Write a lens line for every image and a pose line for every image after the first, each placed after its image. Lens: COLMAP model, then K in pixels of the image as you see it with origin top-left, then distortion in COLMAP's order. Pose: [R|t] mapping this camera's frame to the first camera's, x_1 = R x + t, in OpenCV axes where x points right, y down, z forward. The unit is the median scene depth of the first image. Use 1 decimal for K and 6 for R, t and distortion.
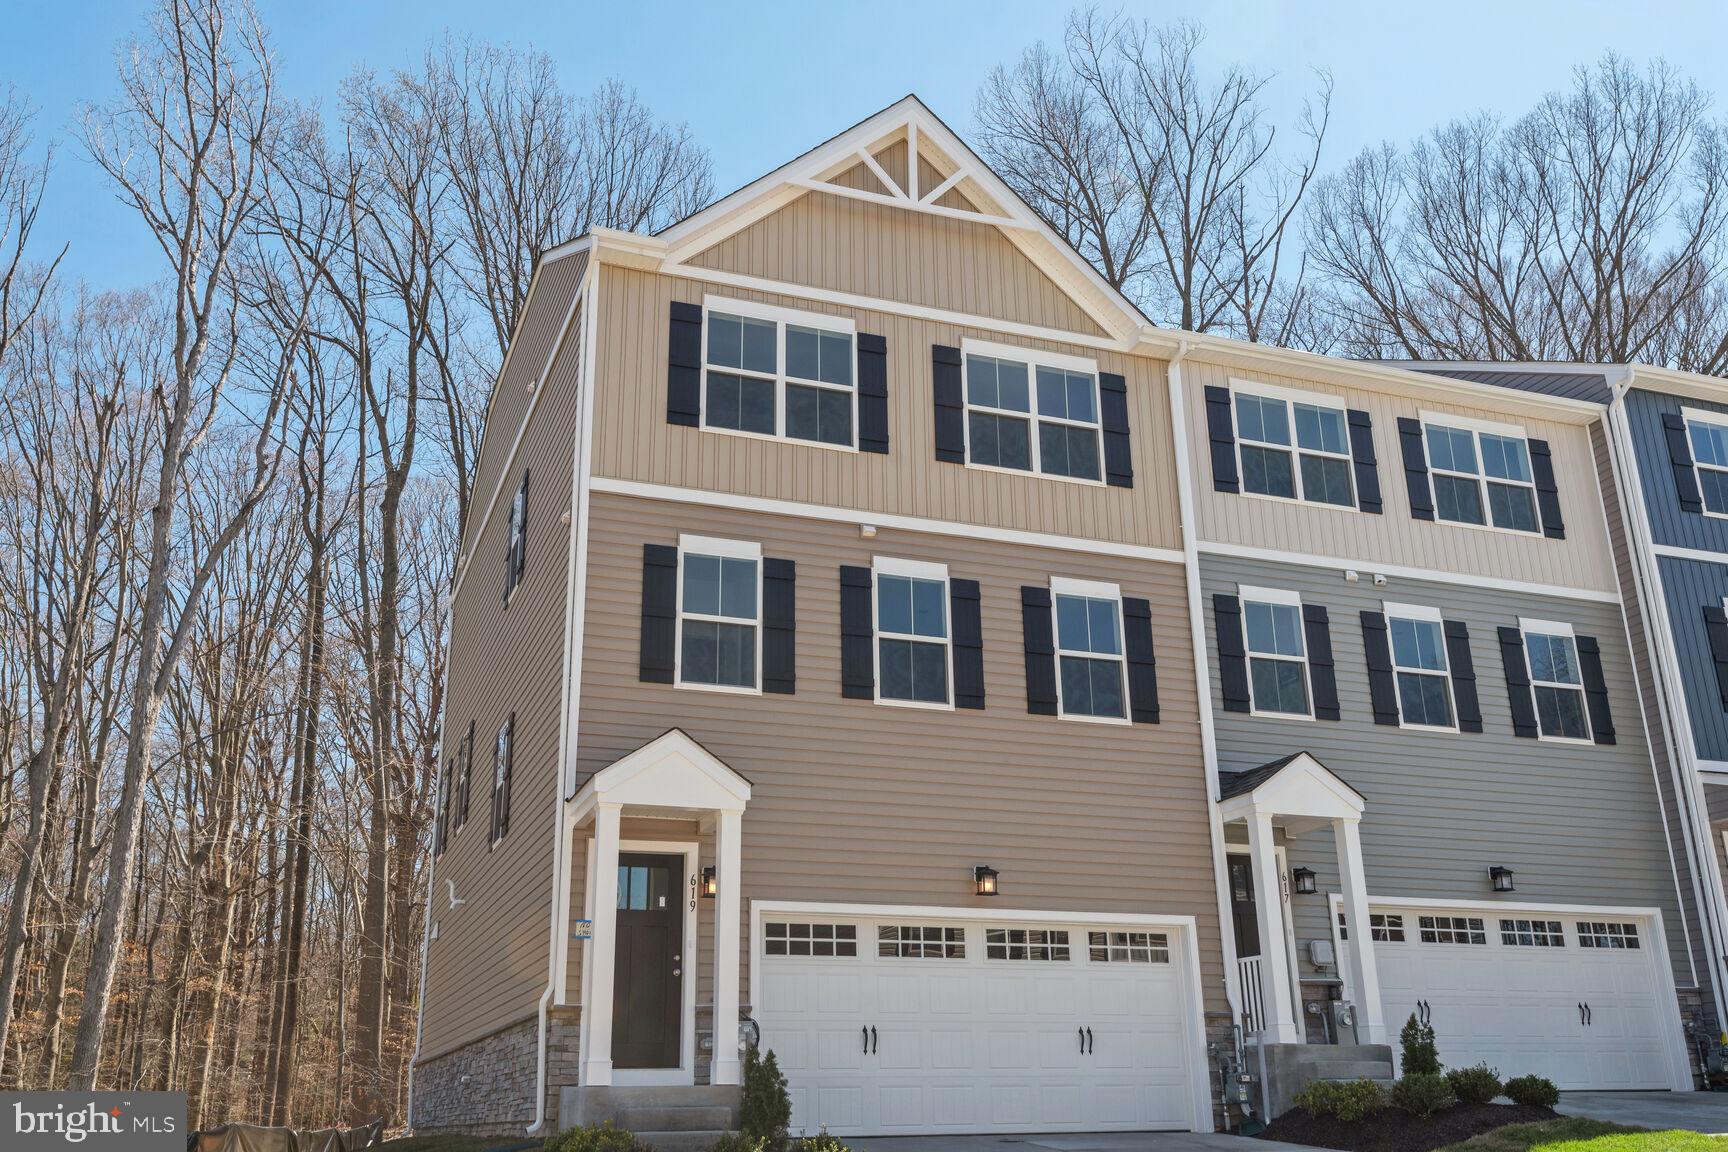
lens RADIAL K [[1549.2, 0, 864.0], [0, 1549.2, 576.0], [0, 0, 1]] dist [-0.046213, 0.170525]
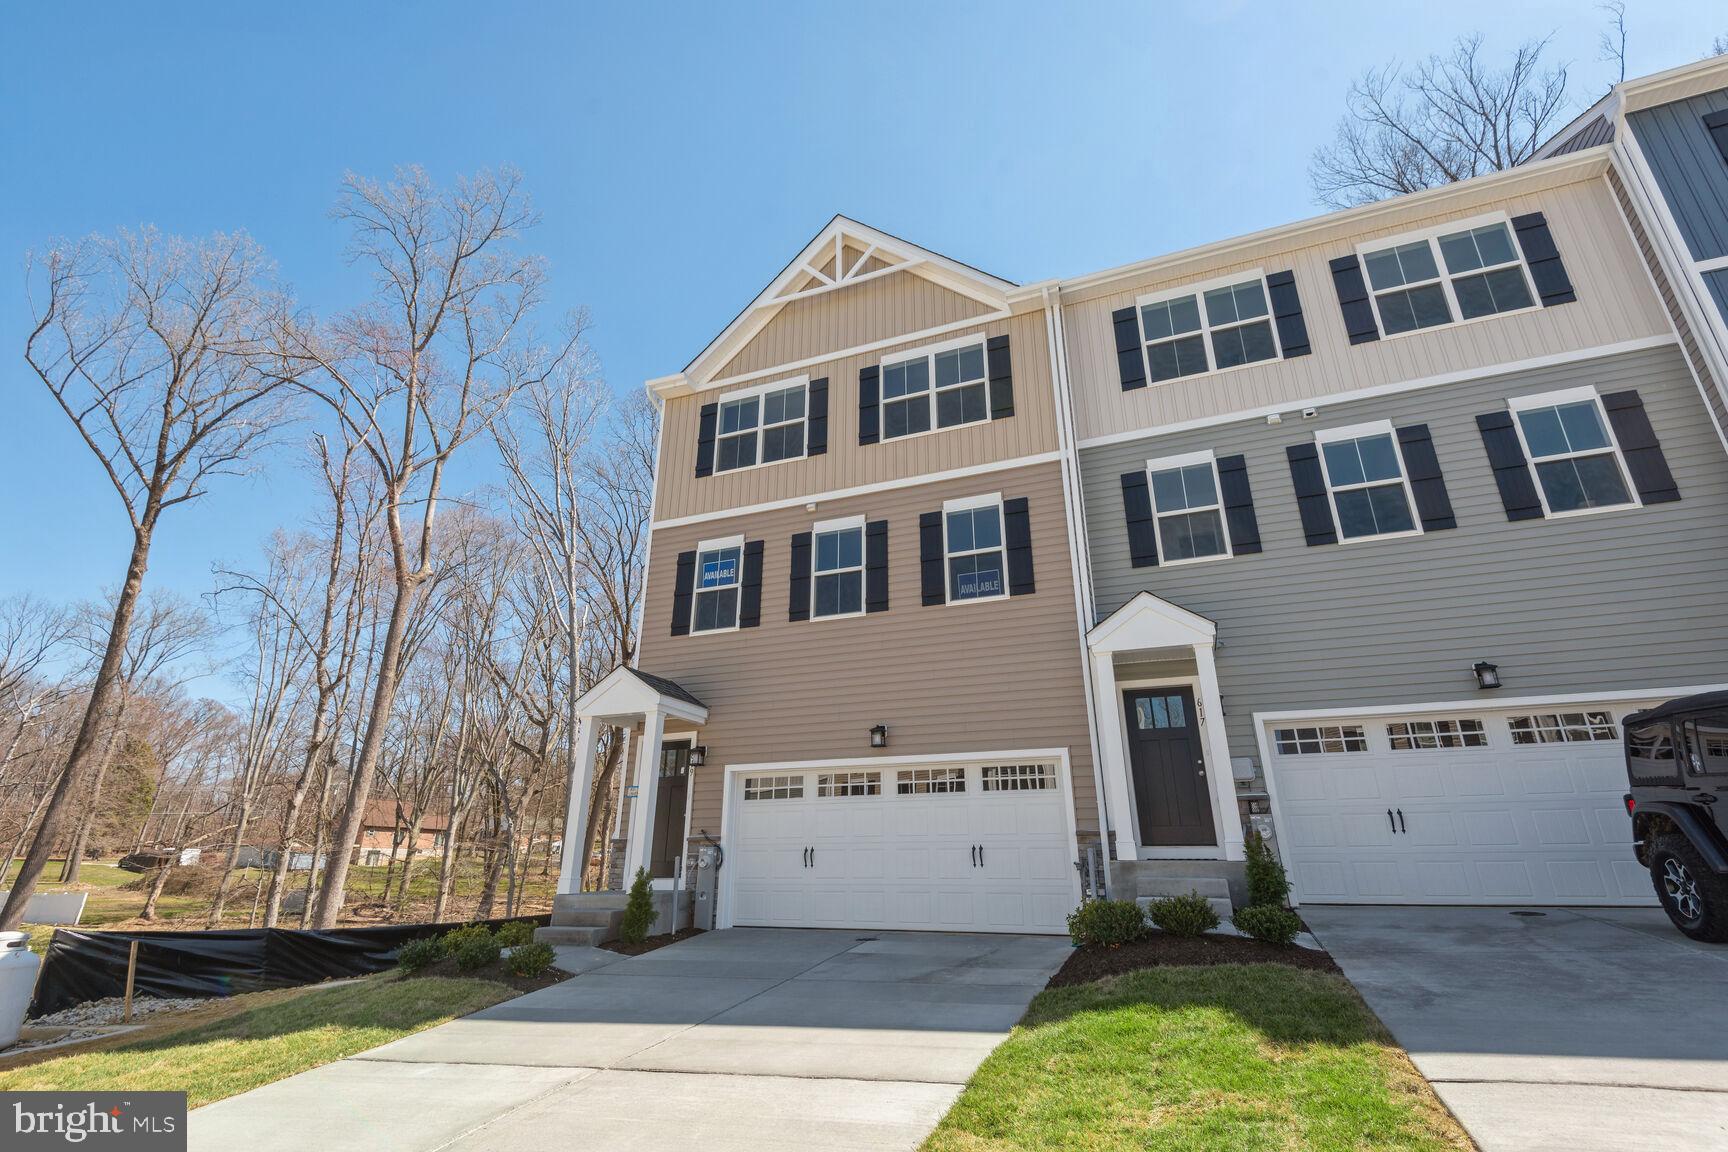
lens RADIAL K [[795.2, 0, 864.0], [0, 795.2, 576.0], [0, 0, 1]] dist [0.023698, -0.014087]
pose [[0.745711, -0.221279, -0.628451, 0.481719], [0.210599, 0.973162, -0.092759, 0.110883], [0.632110, -0.063180, 0.772299, 0.419341]]
